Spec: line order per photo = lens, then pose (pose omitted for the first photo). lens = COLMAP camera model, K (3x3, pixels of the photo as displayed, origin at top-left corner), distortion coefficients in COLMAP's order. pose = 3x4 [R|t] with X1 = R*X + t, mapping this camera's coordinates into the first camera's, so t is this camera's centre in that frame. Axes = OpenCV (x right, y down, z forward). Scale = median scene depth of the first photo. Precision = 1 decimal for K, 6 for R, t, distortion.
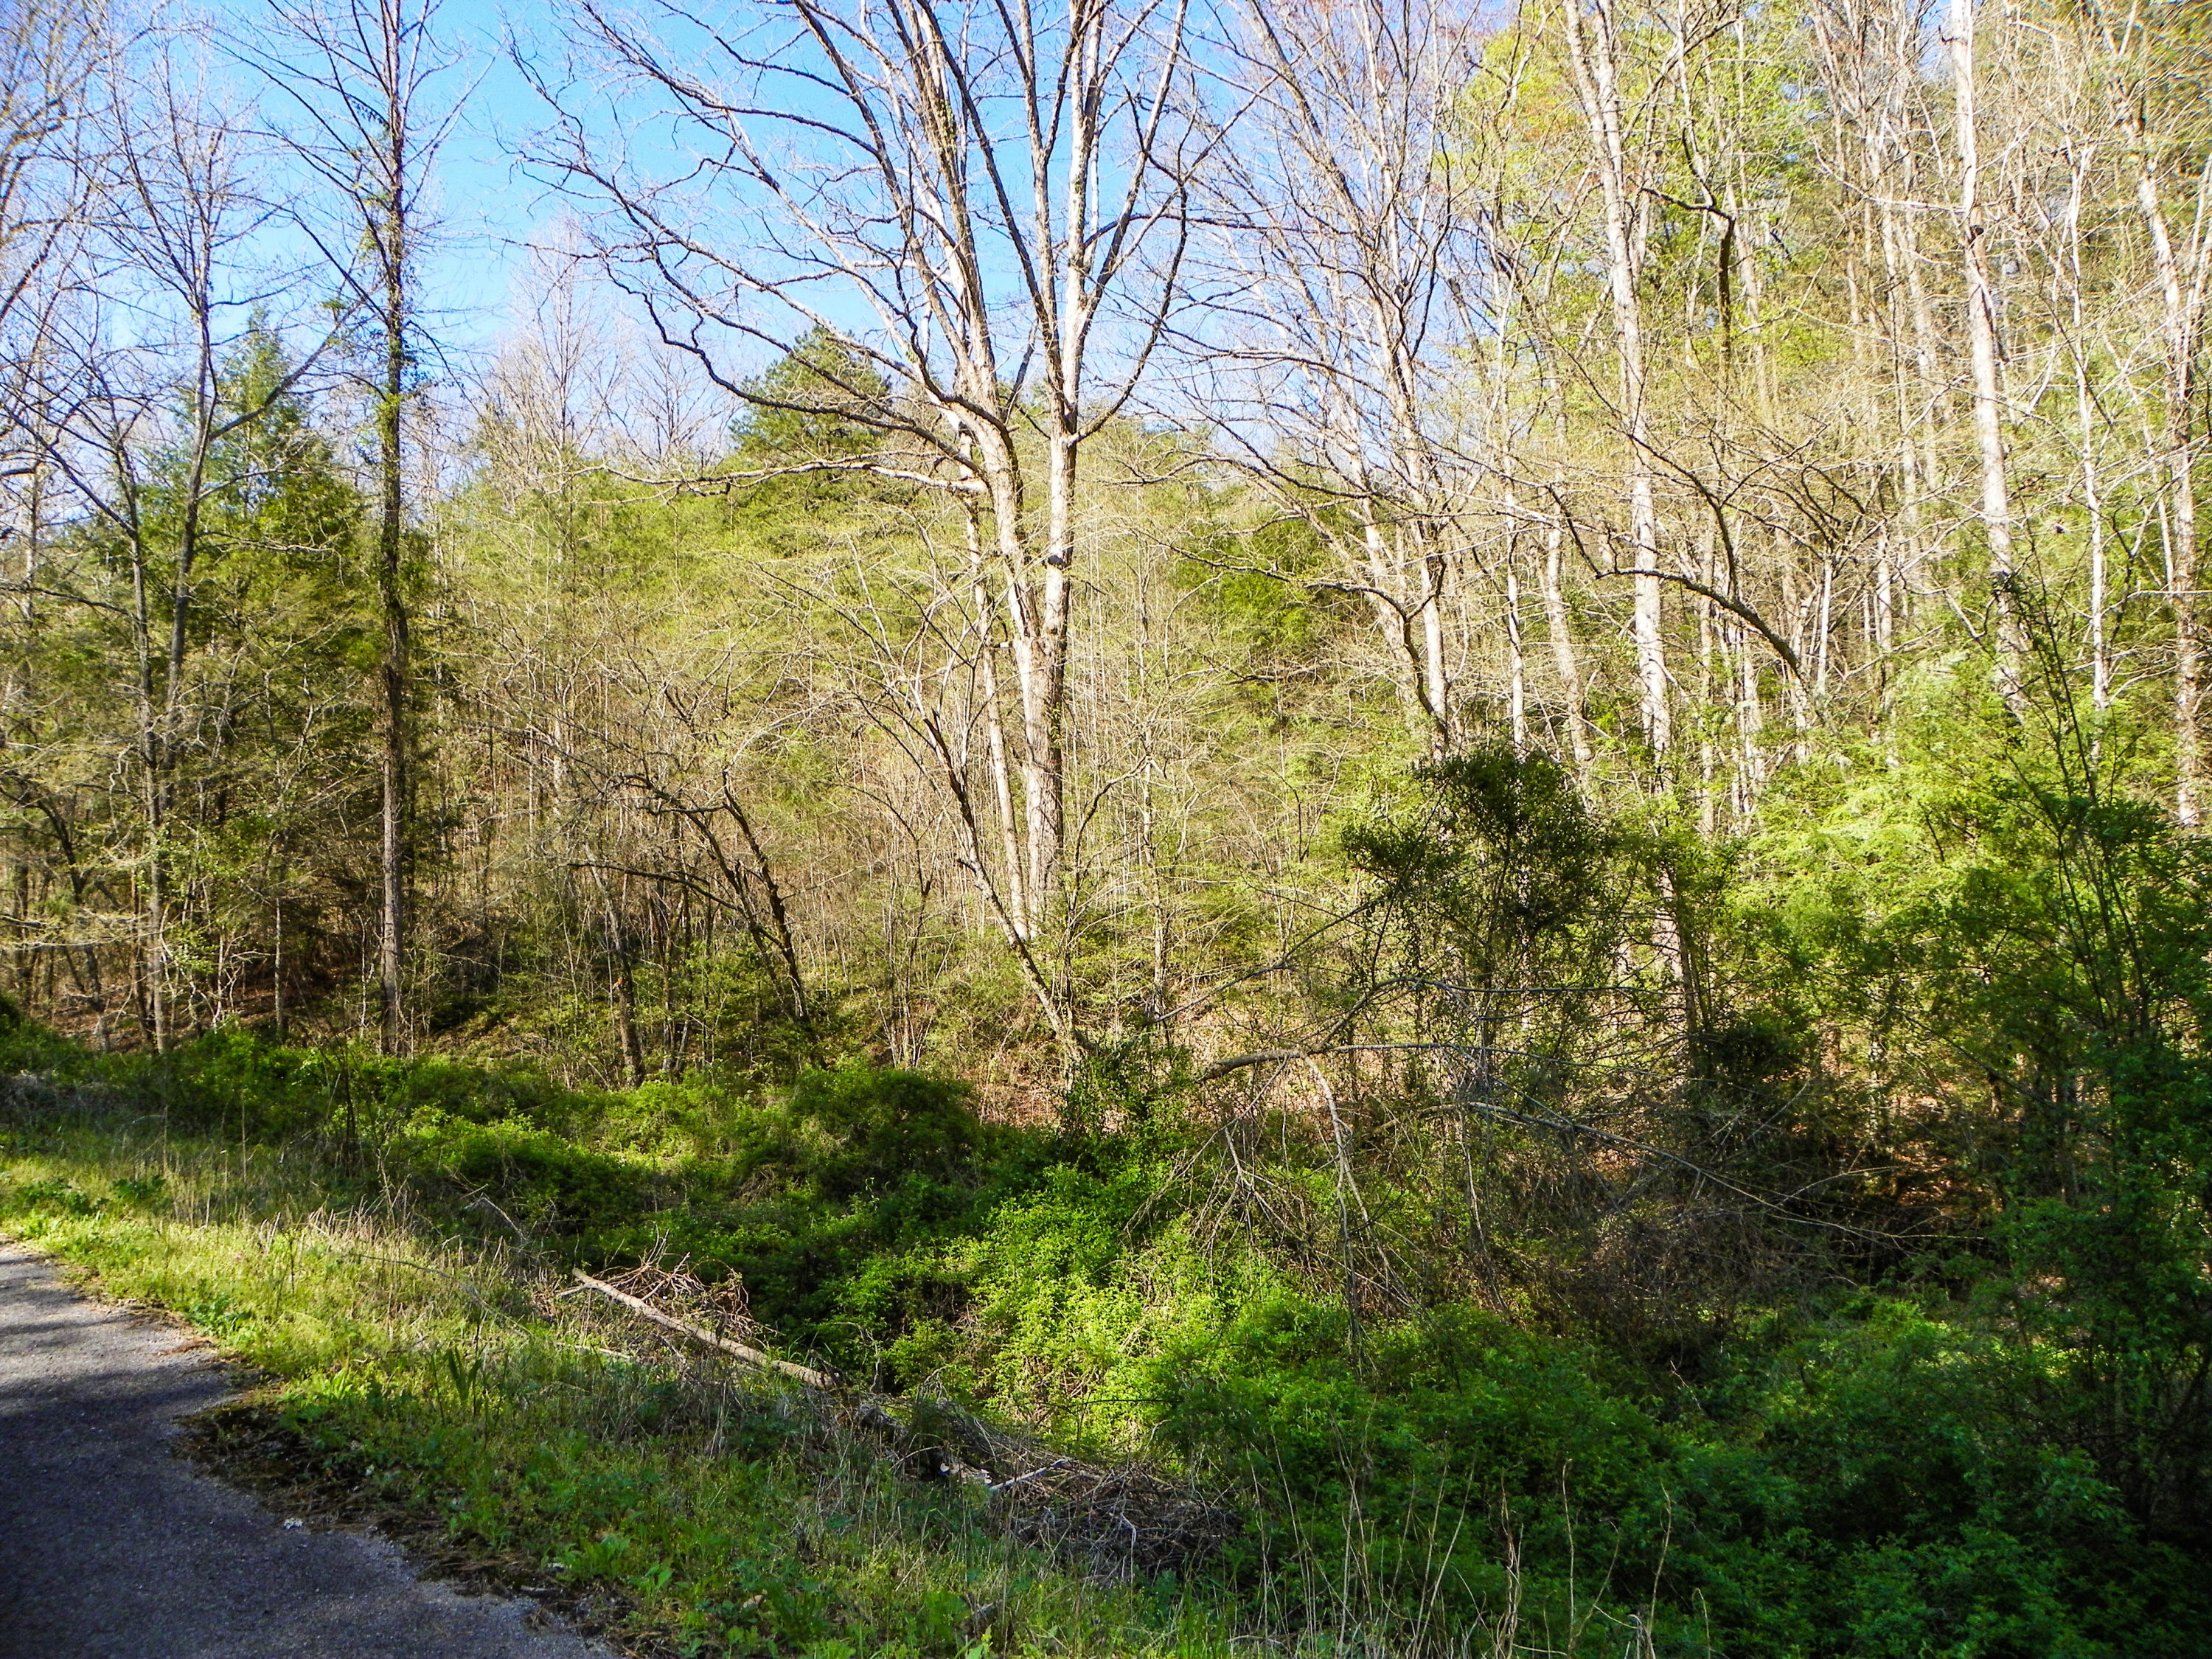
lens RADIAL K [[1698.3, 0, 1104.0], [0, 1698.3, 882.3], [0, 0, 1]] dist [-0.160332, 0.101085]
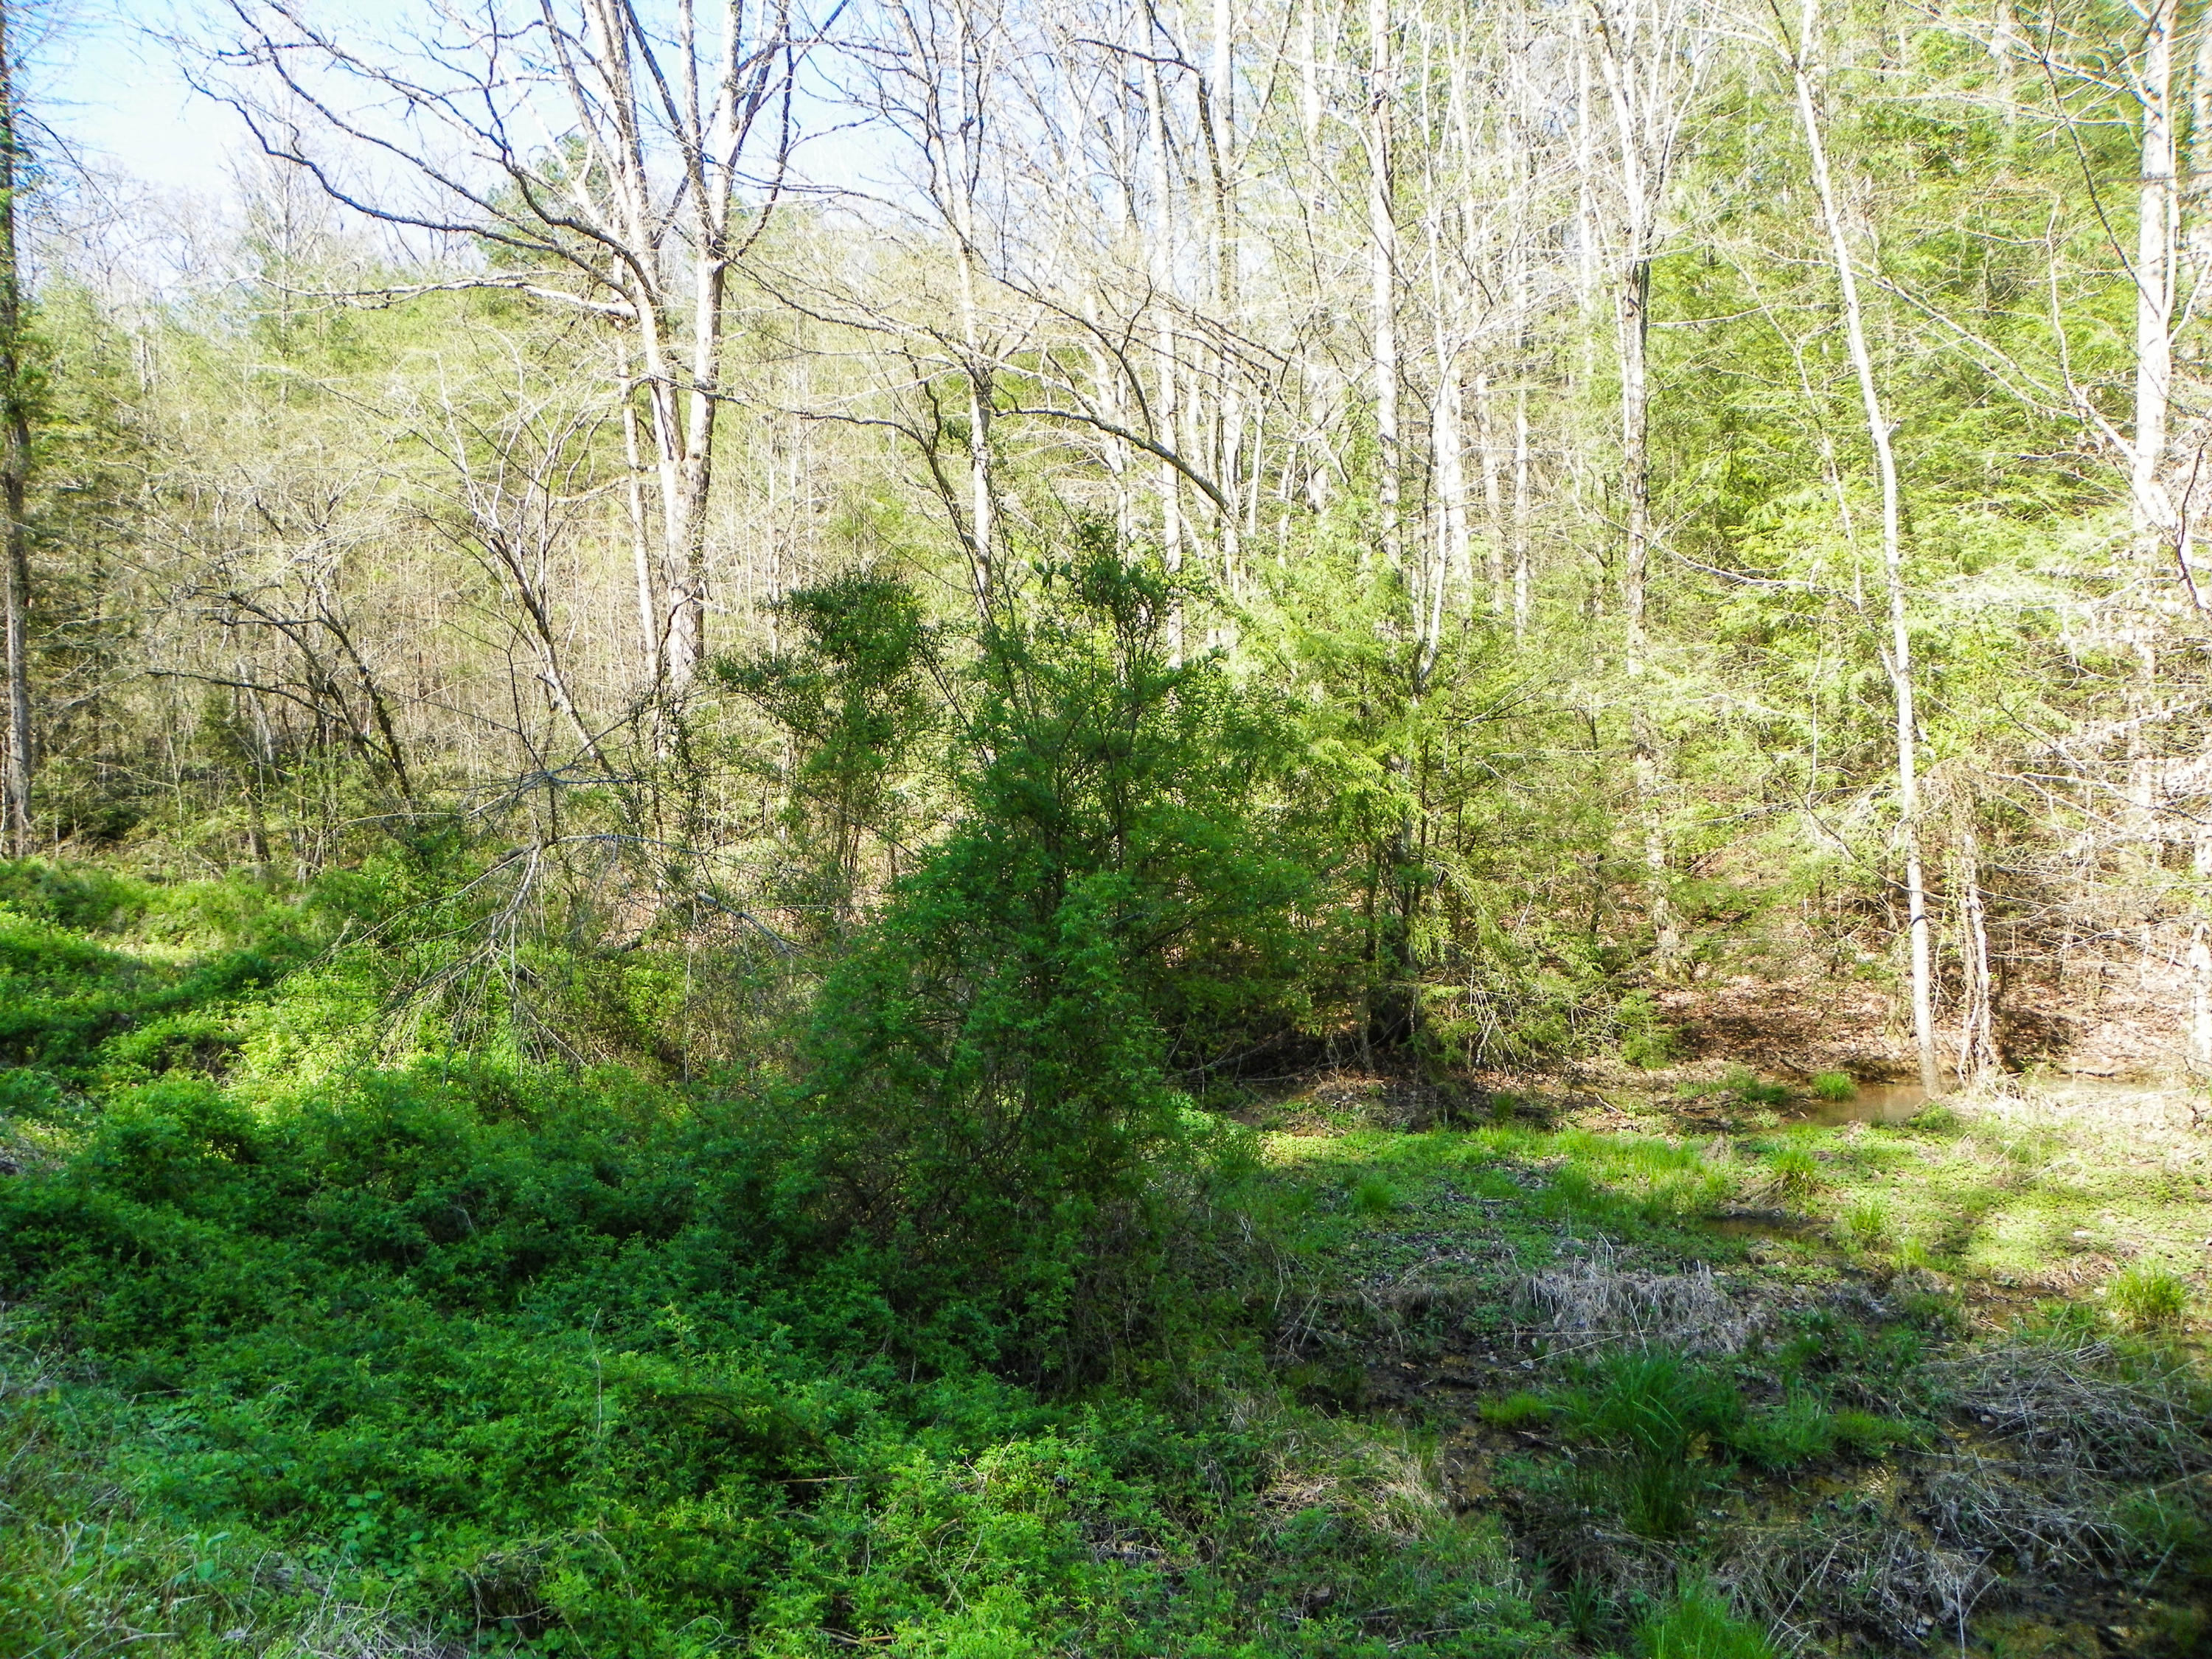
lens RADIAL K [[1698.3, 0, 1104.0], [0, 1698.3, 882.3], [0, 0, 1]] dist [-0.160332, 0.101085]
pose [[0.995181, 0.020646, 0.095853, 0.123650], [-0.029818, 0.995006, 0.095261, 0.003811], [-0.093407, -0.097660, 0.990827, -0.040857]]
